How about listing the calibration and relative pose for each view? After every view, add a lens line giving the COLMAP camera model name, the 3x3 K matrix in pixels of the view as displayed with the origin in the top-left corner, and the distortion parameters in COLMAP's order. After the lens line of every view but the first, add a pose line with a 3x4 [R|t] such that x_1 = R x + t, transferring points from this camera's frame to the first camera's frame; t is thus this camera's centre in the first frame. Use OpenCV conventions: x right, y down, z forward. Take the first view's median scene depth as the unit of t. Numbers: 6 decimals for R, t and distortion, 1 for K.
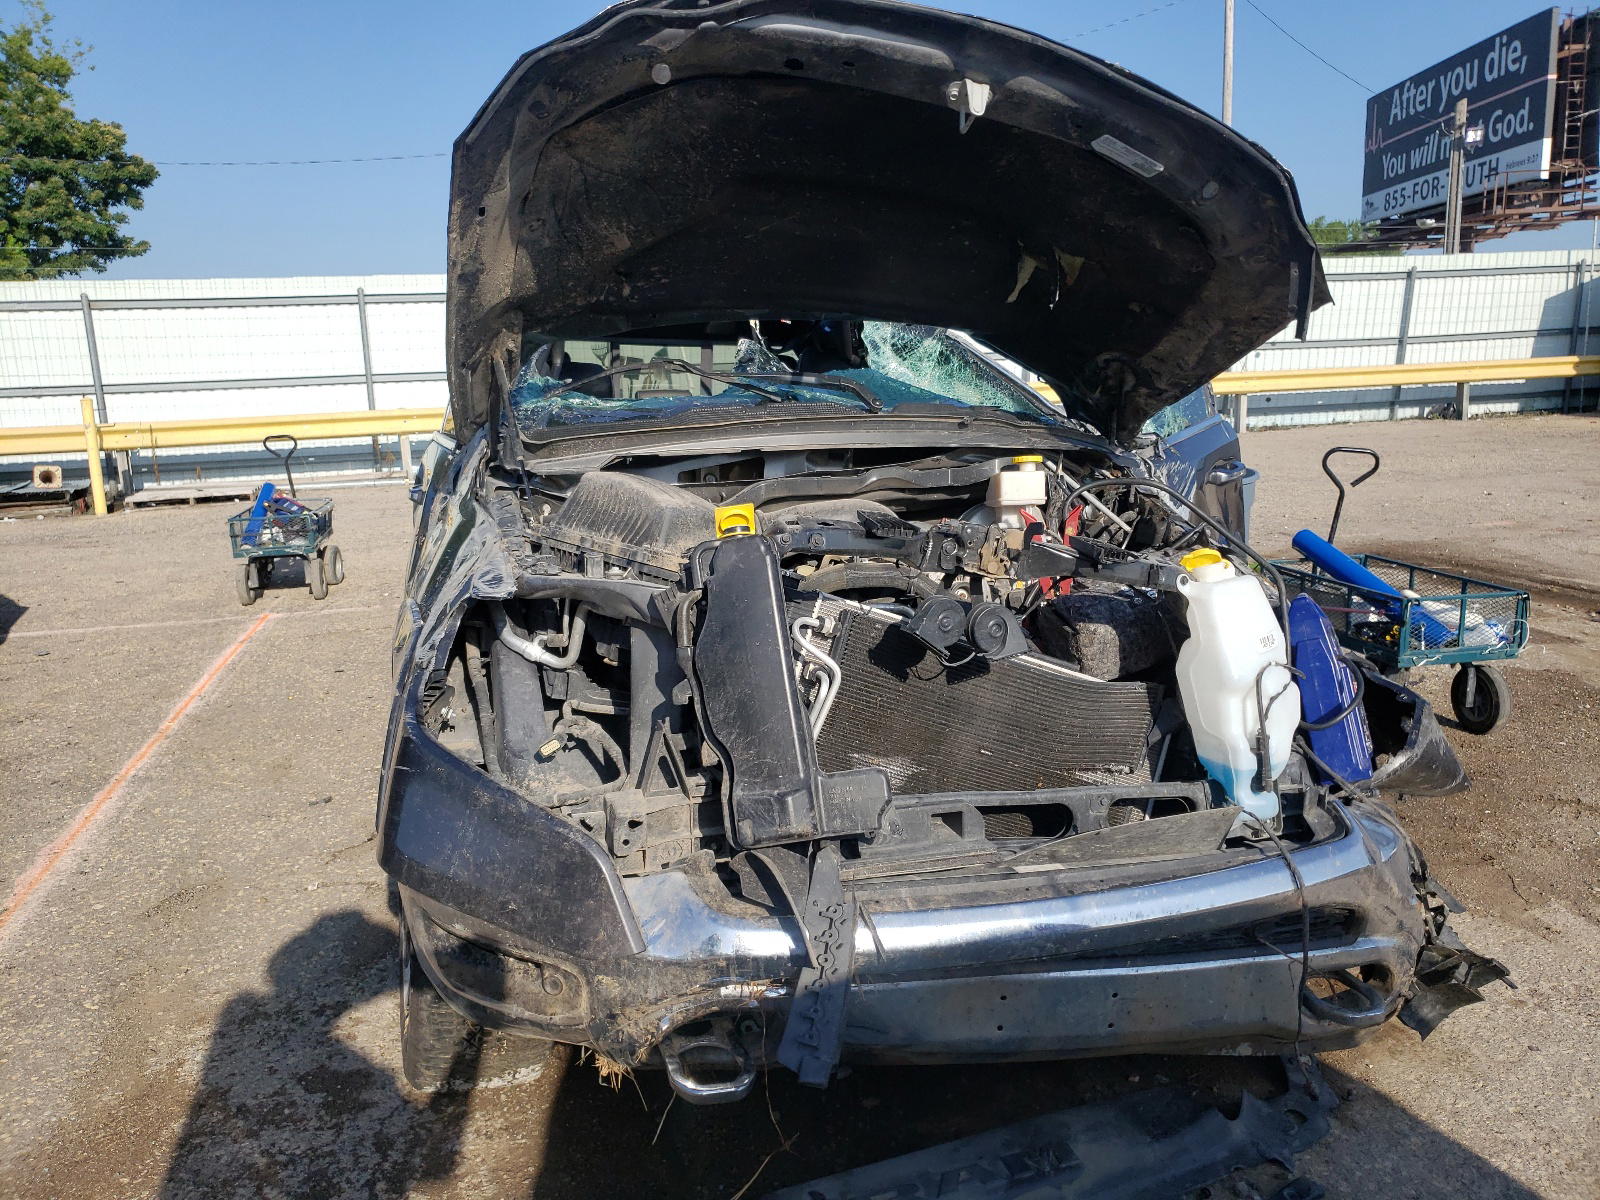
lens RADIAL K [[1212.5, 0, 841.6], [0, 1212.5, 608.6], [0, 0, 1]] dist [0.066468, -0.083635]
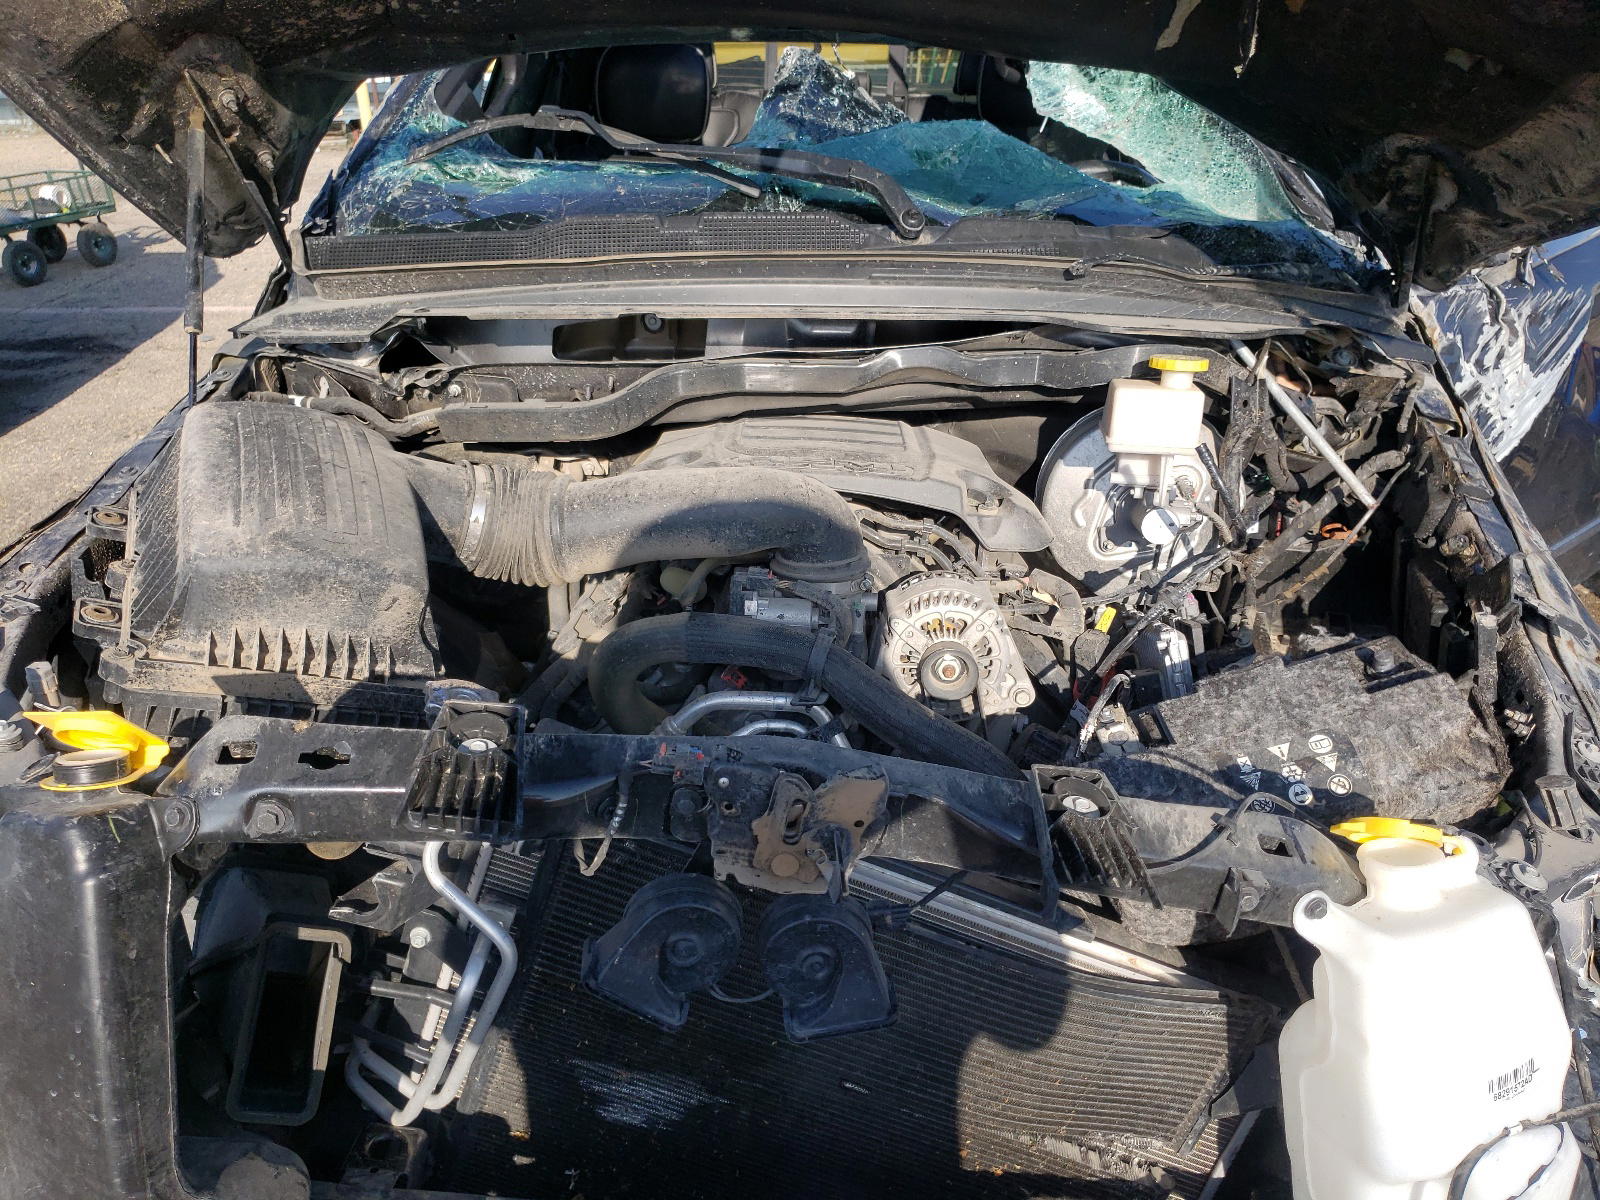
lens RADIAL K [[1212.5, 0, 841.6], [0, 1212.5, 608.6], [0, 0, 1]] dist [0.066468, -0.083635]
pose [[0.957917, 0.152683, -0.243071, 0.149526], [-0.078514, 0.953876, 0.289752, -0.152985], [0.276100, -0.258474, 0.925722, 0.427837]]
